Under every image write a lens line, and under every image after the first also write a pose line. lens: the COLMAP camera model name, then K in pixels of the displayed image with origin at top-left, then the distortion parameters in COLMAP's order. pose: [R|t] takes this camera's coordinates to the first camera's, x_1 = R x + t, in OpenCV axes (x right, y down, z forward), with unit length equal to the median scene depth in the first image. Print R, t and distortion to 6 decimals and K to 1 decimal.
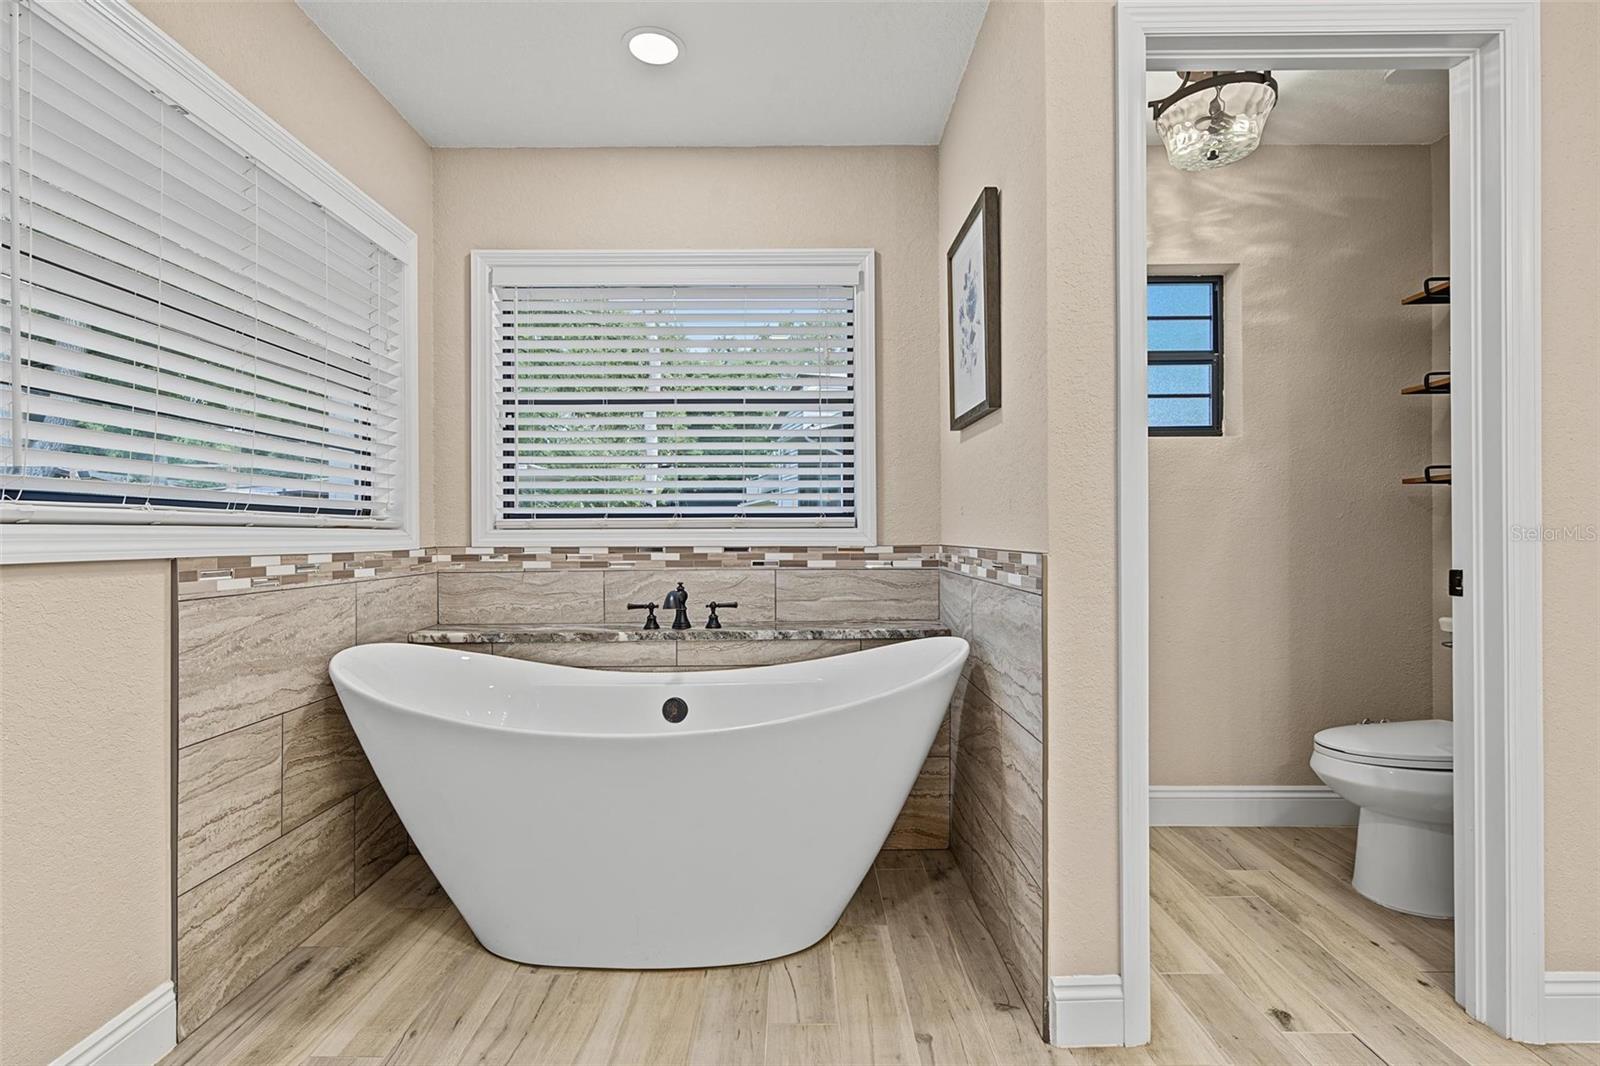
lens RADIAL K [[738.0, 0, 797.1], [0, 738.0, 539.0], [0, 0, 1]] dist [-0.000424, 0.000227]
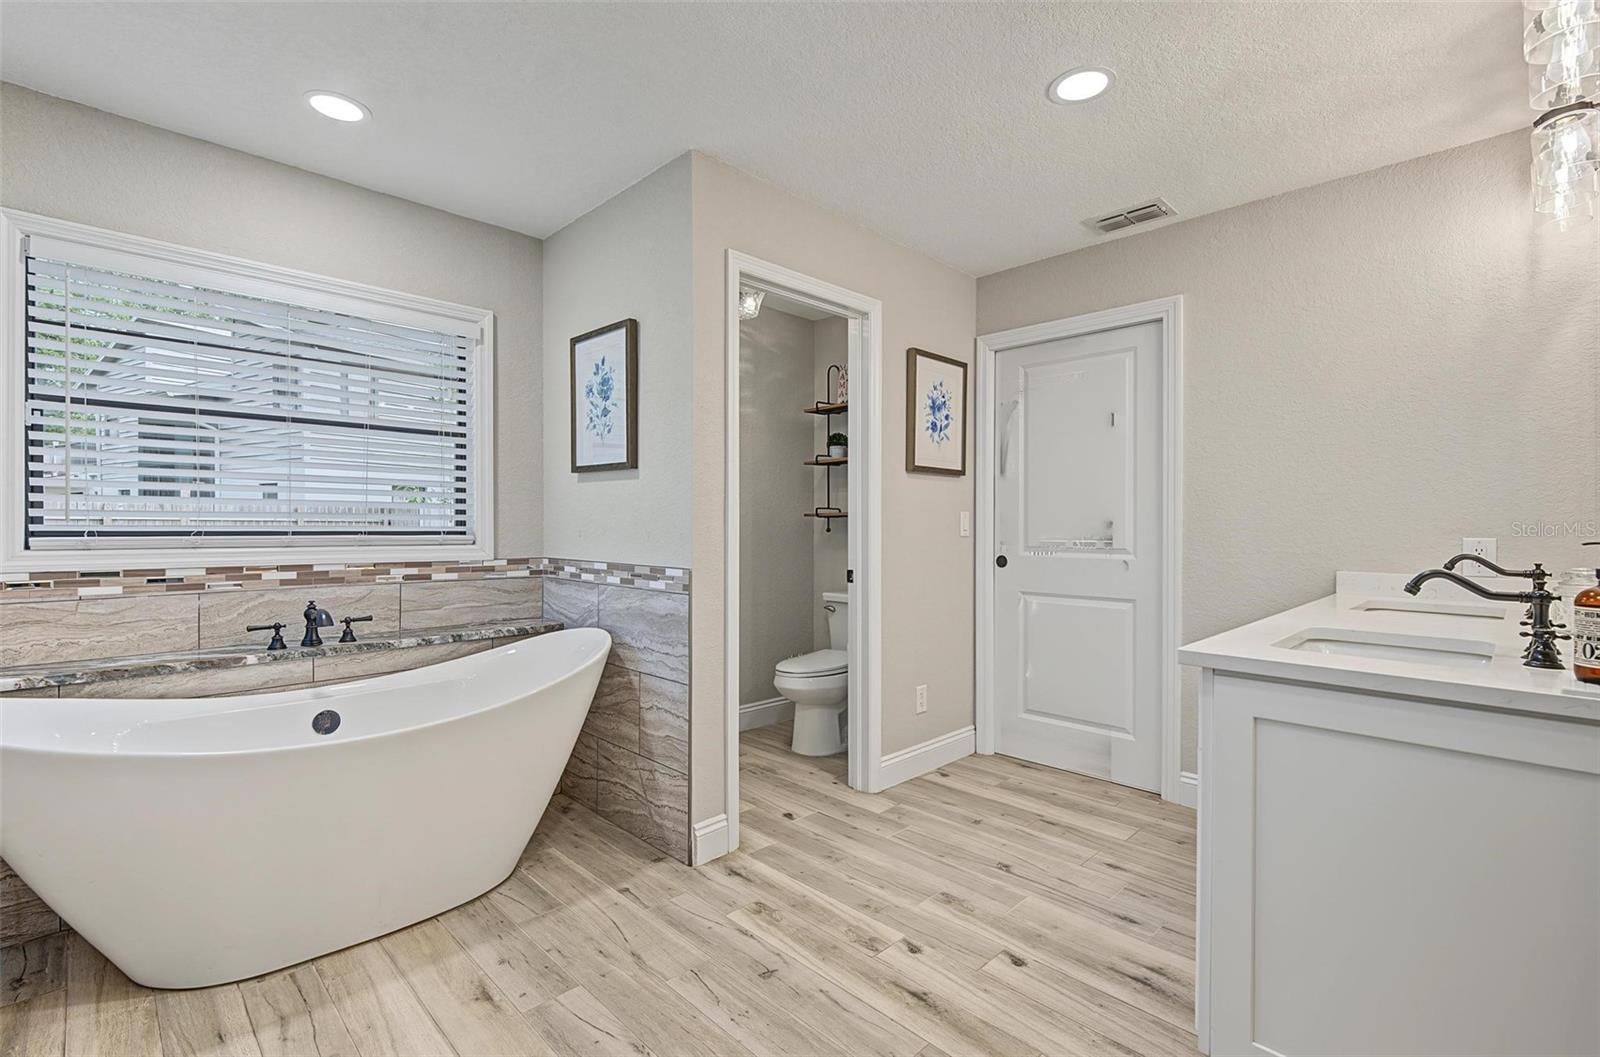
lens RADIAL K [[725.0, 0, 793.8], [0, 725.0, 528.6], [0, 0, 1]] dist [0.001634, -0.001047]
pose [[0.713034, 0.004969, 0.701112, -0.418773], [-0.004348, 0.999987, -0.002666, -0.045151], [-0.701116, -0.001148, 0.713046, -0.207534]]
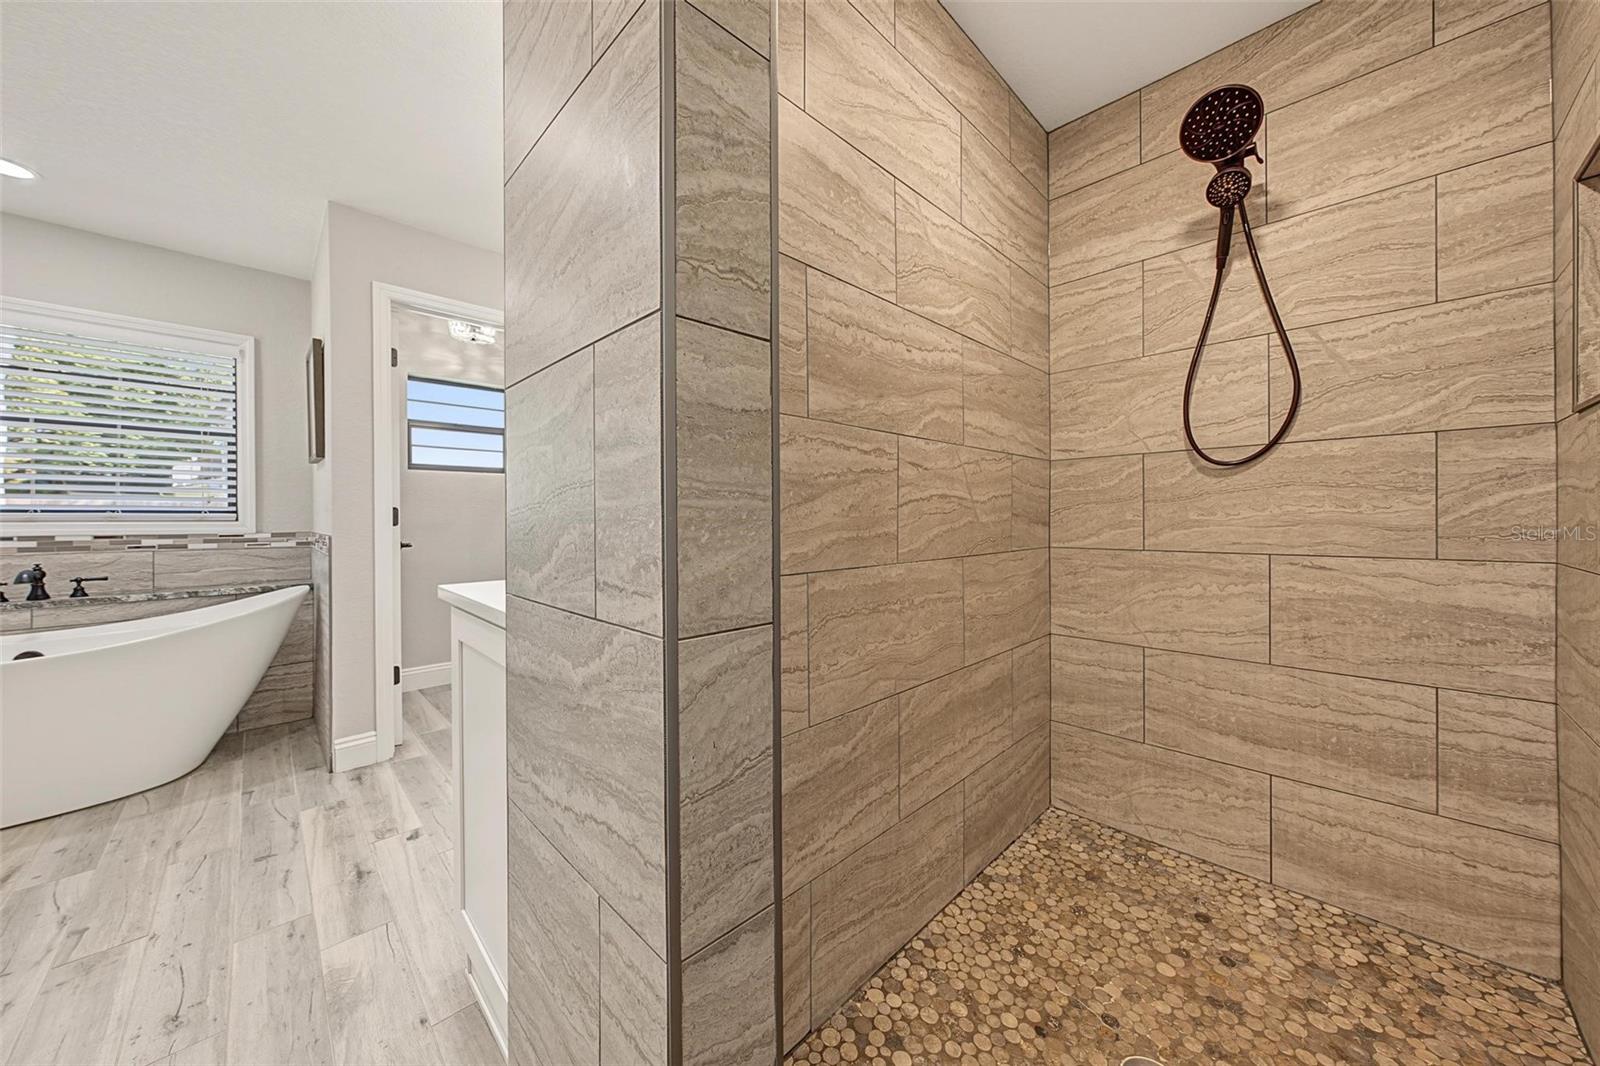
lens RADIAL K [[551.9, 0, 799.3], [0, 551.9, 519.9], [0, 0, 1]] dist [0.000974, 0.000372]
pose [[0.715117, 0.000835, 0.699005, 0.126710], [0.006306, 0.999951, -0.007645, -0.002356], [-0.698977, 0.009875, 0.715076, -0.669557]]
